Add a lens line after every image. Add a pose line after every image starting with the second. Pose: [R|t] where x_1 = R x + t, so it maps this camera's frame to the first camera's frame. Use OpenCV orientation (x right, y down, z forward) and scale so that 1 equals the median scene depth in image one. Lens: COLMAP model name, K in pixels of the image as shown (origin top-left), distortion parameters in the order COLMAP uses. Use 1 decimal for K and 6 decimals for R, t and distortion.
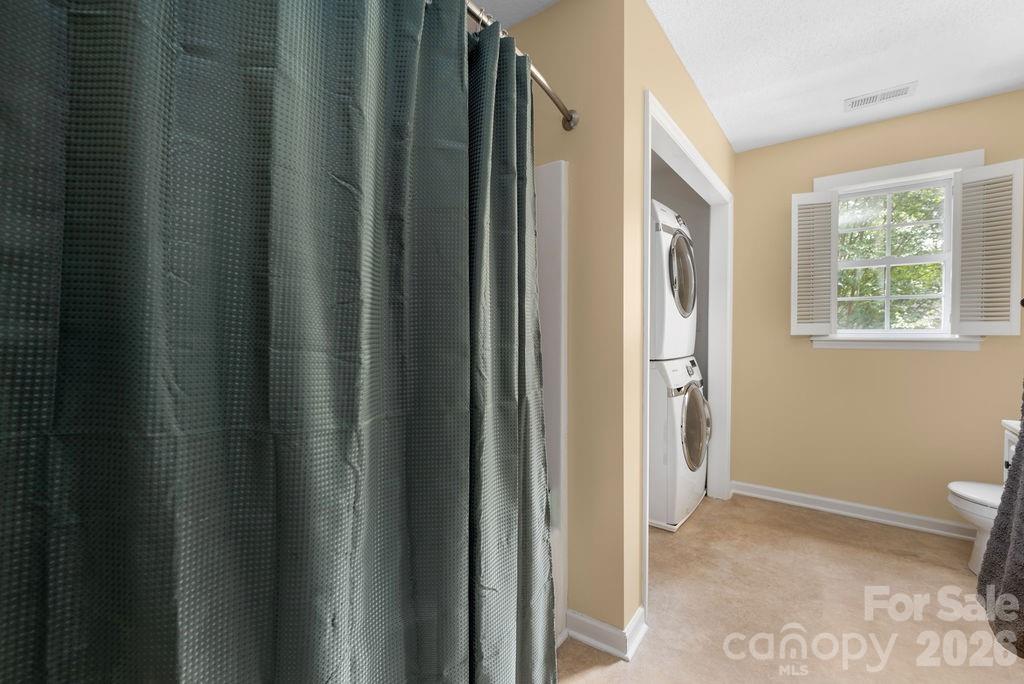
lens RADIAL K [[417.4, 0, 512.5], [0, 417.4, 341.6], [0, 0, 1]] dist [-0.007480, 0.001732]
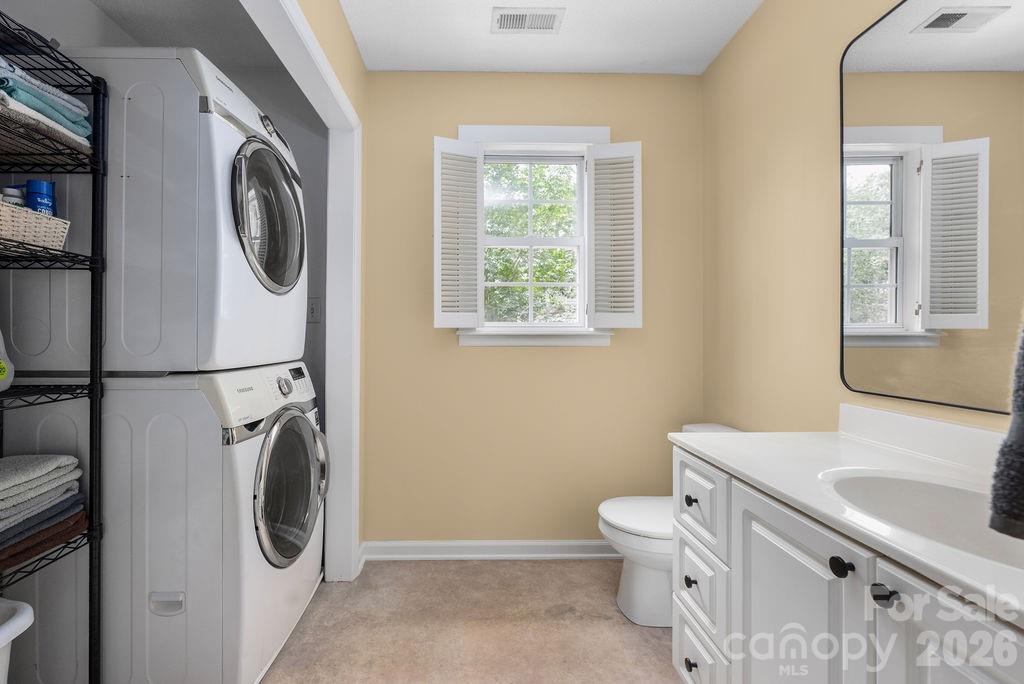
lens RADIAL K [[417.4, 0, 509.2], [0, 417.4, 347.7], [0, 0, 1]] dist [-0.007480, 0.001732]
pose [[0.731423, -0.009448, 0.681858, 0.267095], [0.007964, 0.999954, 0.005313, 0.016259], [-0.681877, 0.001545, 0.731465, 0.377630]]
